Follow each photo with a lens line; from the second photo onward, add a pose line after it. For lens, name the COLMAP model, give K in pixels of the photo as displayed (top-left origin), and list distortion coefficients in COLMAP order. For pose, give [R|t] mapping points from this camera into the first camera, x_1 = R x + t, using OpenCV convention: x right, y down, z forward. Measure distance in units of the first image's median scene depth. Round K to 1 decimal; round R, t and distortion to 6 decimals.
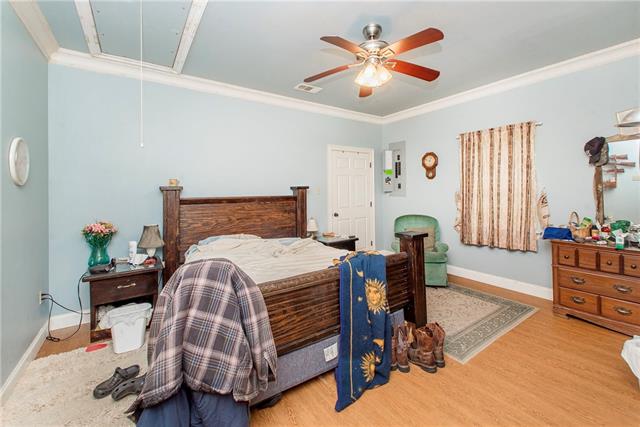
lens RADIAL K [[270.1, 0, 320.3], [0, 270.1, 190.7], [0, 0, 1]] dist [-0.000328, -0.000028]
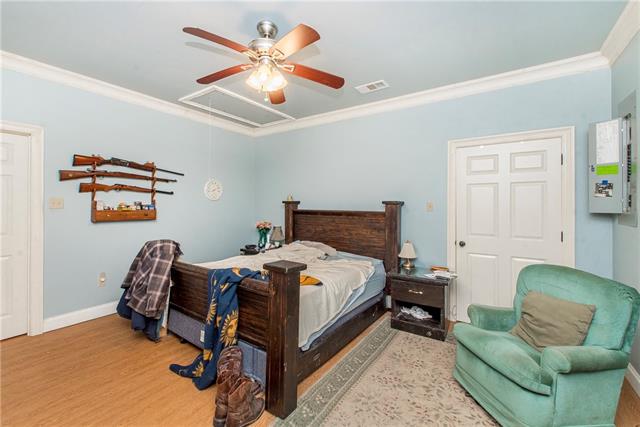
lens RADIAL K [[264.9, 0, 320.9], [0, 264.9, 198.2], [0, 0, 1]] dist [0.000929, 0.000035]
pose [[0.361644, -0.000098, -0.932316, 0.656444], [-0.006933, 0.999972, -0.002795, -0.022548], [0.932290, 0.007475, 0.361633, 0.529298]]
